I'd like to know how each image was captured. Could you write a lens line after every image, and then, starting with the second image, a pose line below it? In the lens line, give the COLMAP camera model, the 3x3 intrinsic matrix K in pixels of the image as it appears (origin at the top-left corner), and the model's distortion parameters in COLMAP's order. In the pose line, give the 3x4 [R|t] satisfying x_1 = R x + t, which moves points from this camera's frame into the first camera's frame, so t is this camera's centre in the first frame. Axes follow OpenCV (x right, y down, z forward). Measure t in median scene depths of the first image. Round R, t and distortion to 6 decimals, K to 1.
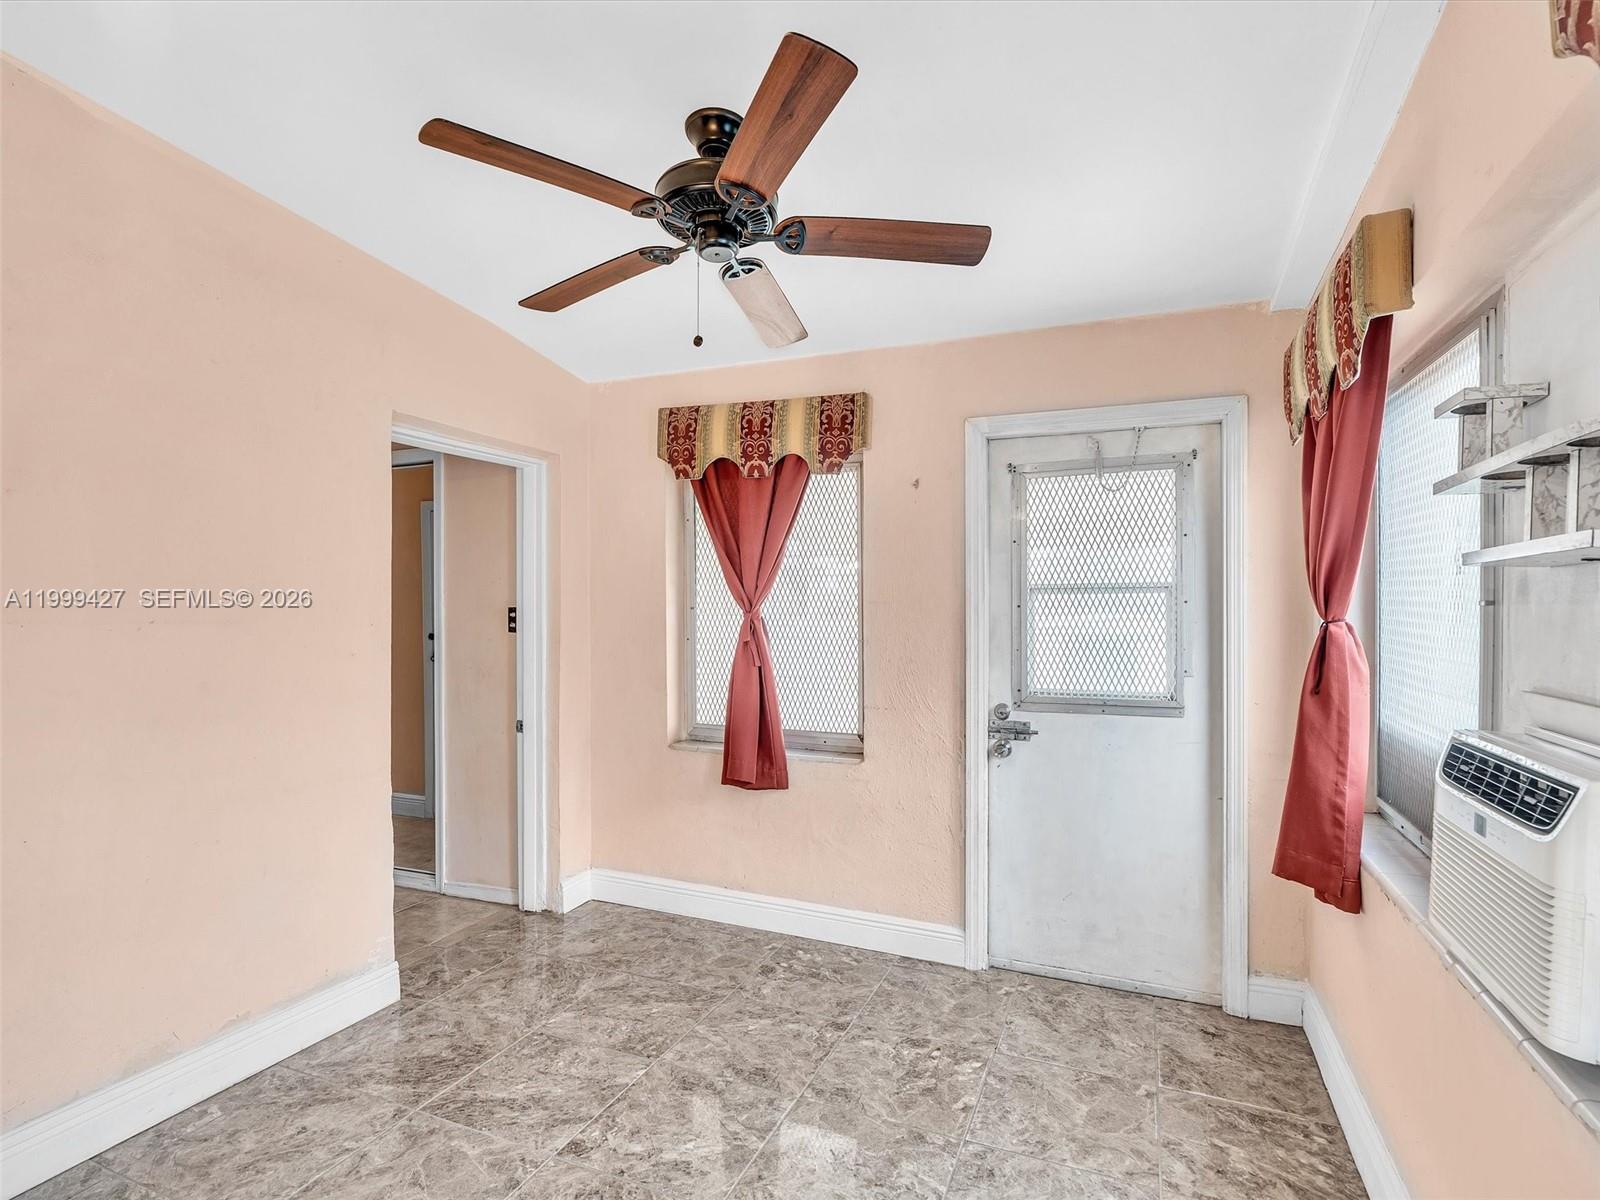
lens RADIAL K [[812.4, 0, 806.5], [0, 812.4, 607.7], [0, 0, 1]] dist [-0.014415, 0.003812]
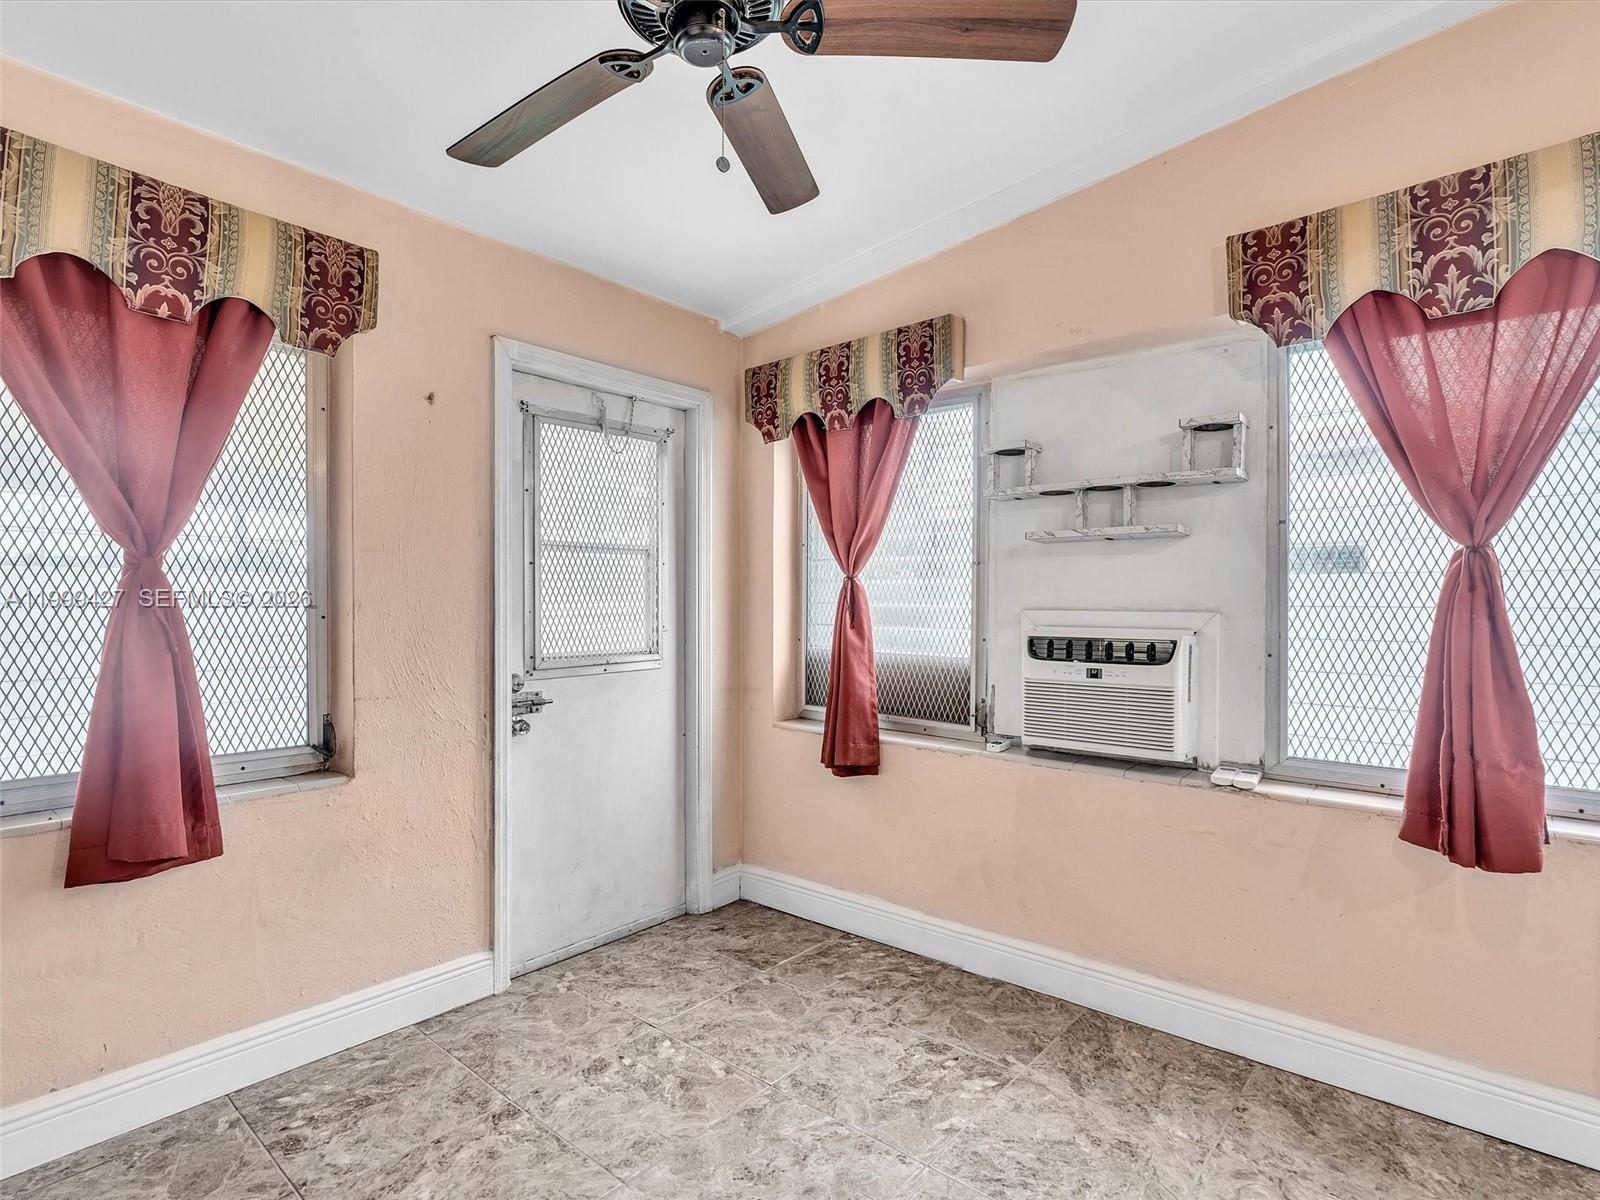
lens RADIAL K [[812.4, 0, 809.4], [0, 812.4, 603.0], [0, 0, 1]] dist [-0.014415, 0.003812]
pose [[0.298818, -0.005396, 0.954295, -0.511435], [0.001141, 0.999985, 0.005297, 0.038729], [-0.954309, -0.000494, 0.298820, 0.451692]]
